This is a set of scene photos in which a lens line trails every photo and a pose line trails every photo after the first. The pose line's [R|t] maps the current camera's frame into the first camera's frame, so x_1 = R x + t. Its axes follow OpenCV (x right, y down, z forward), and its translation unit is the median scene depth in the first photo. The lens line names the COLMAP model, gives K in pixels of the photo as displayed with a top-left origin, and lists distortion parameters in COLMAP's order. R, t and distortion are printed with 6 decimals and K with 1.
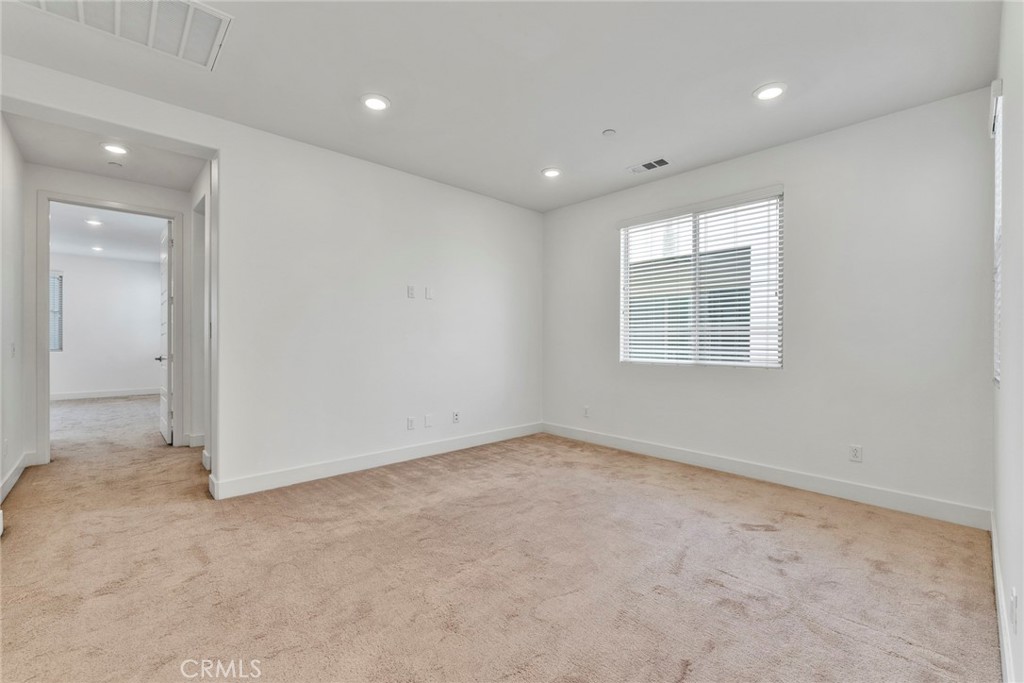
lens RADIAL K [[478.2, 0, 512.0], [0, 478.2, 341.5], [0, 0, 1]] dist [-0.001411, -0.000198]
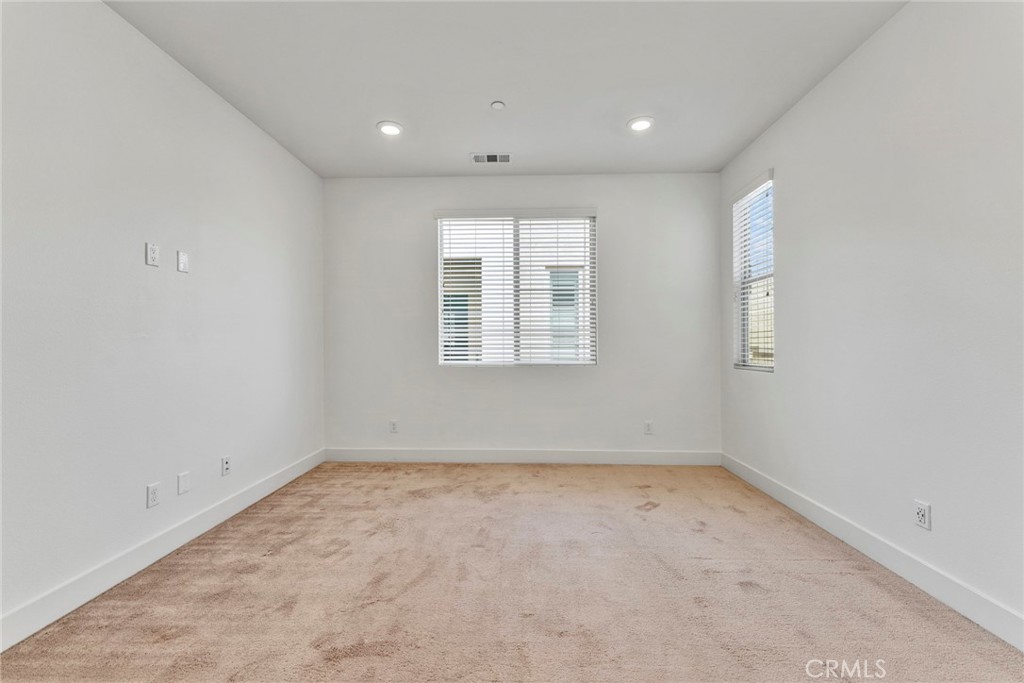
lens RADIAL K [[436.4, 0, 512.0], [0, 436.4, 341.5], [0, 0, 1]] dist [0.001483, 0.000092]
pose [[0.670903, -0.005106, 0.741528, -0.329787], [0.007173, 0.999974, 0.000396, -0.002662], [-0.741510, 0.005053, 0.670922, 0.386406]]
